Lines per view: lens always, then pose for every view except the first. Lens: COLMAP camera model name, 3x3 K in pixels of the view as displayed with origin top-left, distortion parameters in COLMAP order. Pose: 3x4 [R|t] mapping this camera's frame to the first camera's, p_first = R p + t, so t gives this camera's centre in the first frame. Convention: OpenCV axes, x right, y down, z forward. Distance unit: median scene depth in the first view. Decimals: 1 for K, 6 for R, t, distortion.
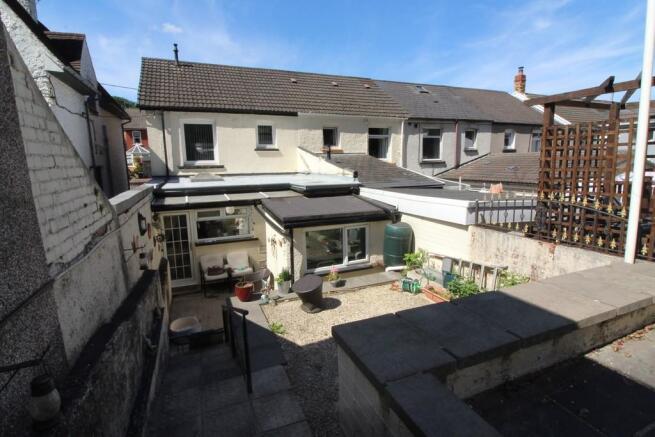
lens RADIAL K [[312.9, 0, 327.5], [0, 312.9, 218.5], [0, 0, 1]] dist [-0.000839, -0.013715]
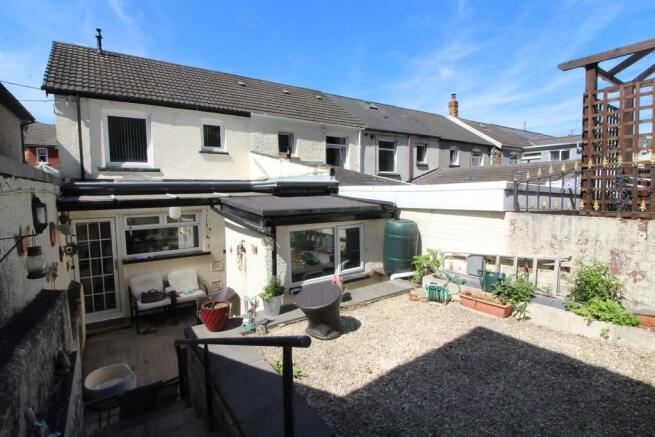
lens RADIAL K [[312.9, 0, 327.5], [0, 312.9, 218.5], [0, 0, 1]] dist [-0.000839, -0.013715]
pose [[0.979506, -0.012275, 0.201043, -0.096706], [0.028480, 0.996553, -0.077911, 0.052150], [-0.199394, 0.082040, 0.976479, 0.176476]]
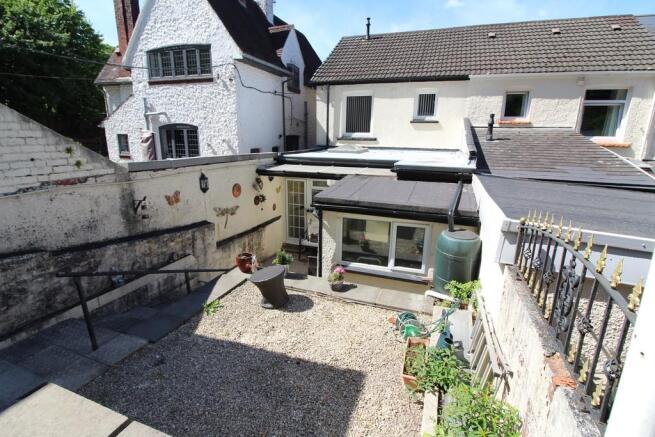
lens RADIAL K [[306.6, 0, 334.5], [0, 306.6, 214.2], [0, 0, 1]] dist [-0.000757, -0.013008]
pose [[0.753010, 0.188269, -0.630500, 0.319669], [-0.143284, 0.982116, 0.122138, -0.047502], [0.642219, -0.001631, 0.766519, 0.249668]]
